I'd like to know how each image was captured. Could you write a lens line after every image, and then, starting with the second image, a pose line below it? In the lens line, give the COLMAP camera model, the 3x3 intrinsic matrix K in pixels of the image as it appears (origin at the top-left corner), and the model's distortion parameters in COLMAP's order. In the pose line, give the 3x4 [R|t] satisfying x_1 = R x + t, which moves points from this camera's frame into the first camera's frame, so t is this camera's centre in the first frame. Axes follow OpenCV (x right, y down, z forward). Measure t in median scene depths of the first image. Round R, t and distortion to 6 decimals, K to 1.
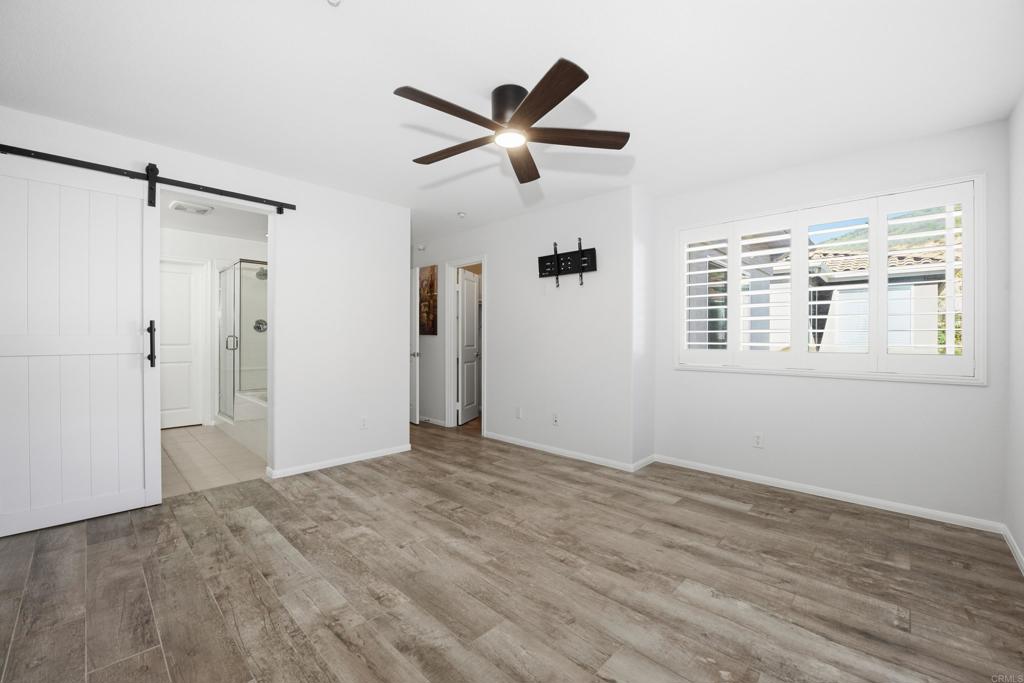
lens RADIAL K [[418.8, 0, 513.0], [0, 418.8, 340.0], [0, 0, 1]] dist [-0.023110, 0.000939]
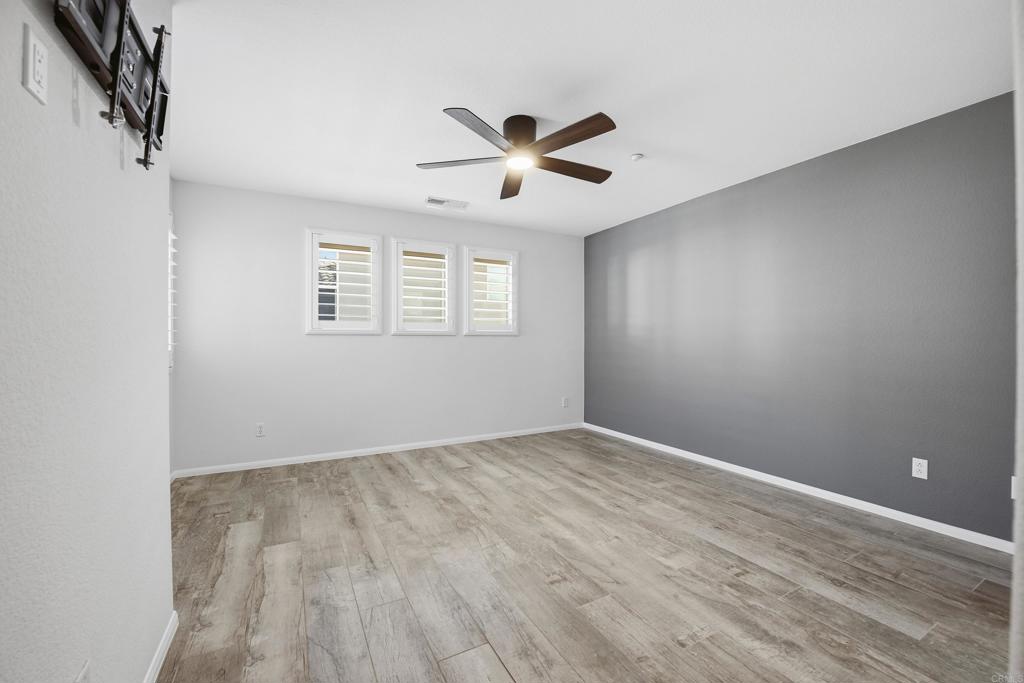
lens RADIAL K [[418.8, 0, 511.7], [0, 418.8, 341.0], [0, 0, 1]] dist [-0.023110, 0.000939]
pose [[-0.952176, -0.005540, 0.305501, -0.325780], [-0.002118, 0.999931, 0.011532, -0.009852], [-0.305544, 0.010333, -0.952122, 2.029953]]
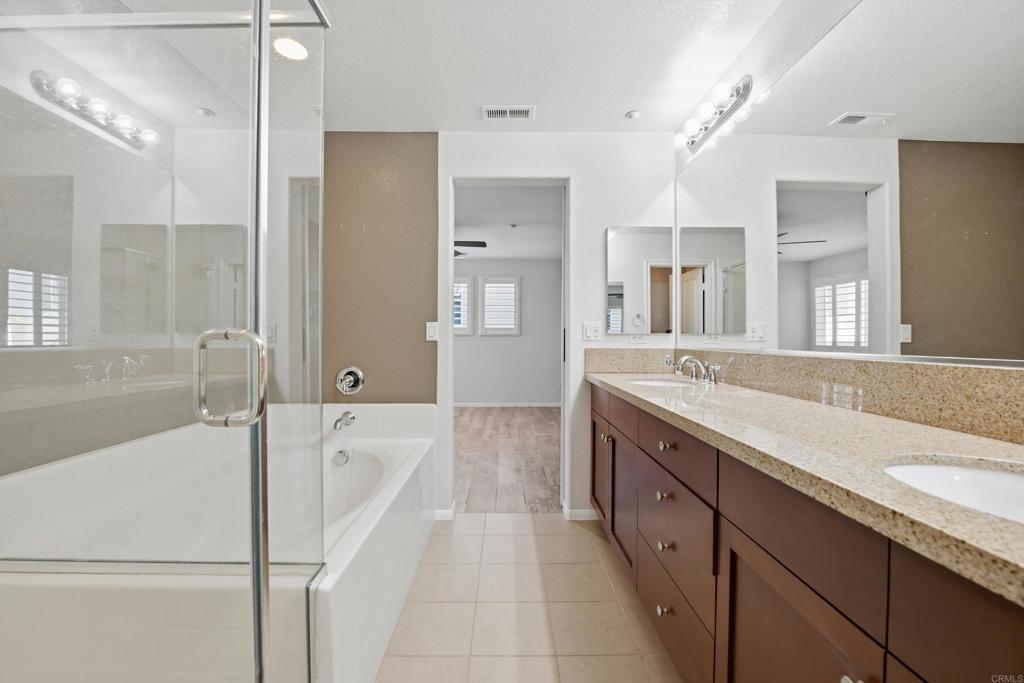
lens RADIAL K [[418.8, 0, 511.3], [0, 418.8, 338.0], [0, 0, 1]] dist [-0.023110, 0.000939]
pose [[-0.702099, -0.004969, 0.712062, -1.799882], [0.001520, 0.999963, 0.008477, -0.021947], [-0.712078, 0.007034, -0.702065, 2.163646]]
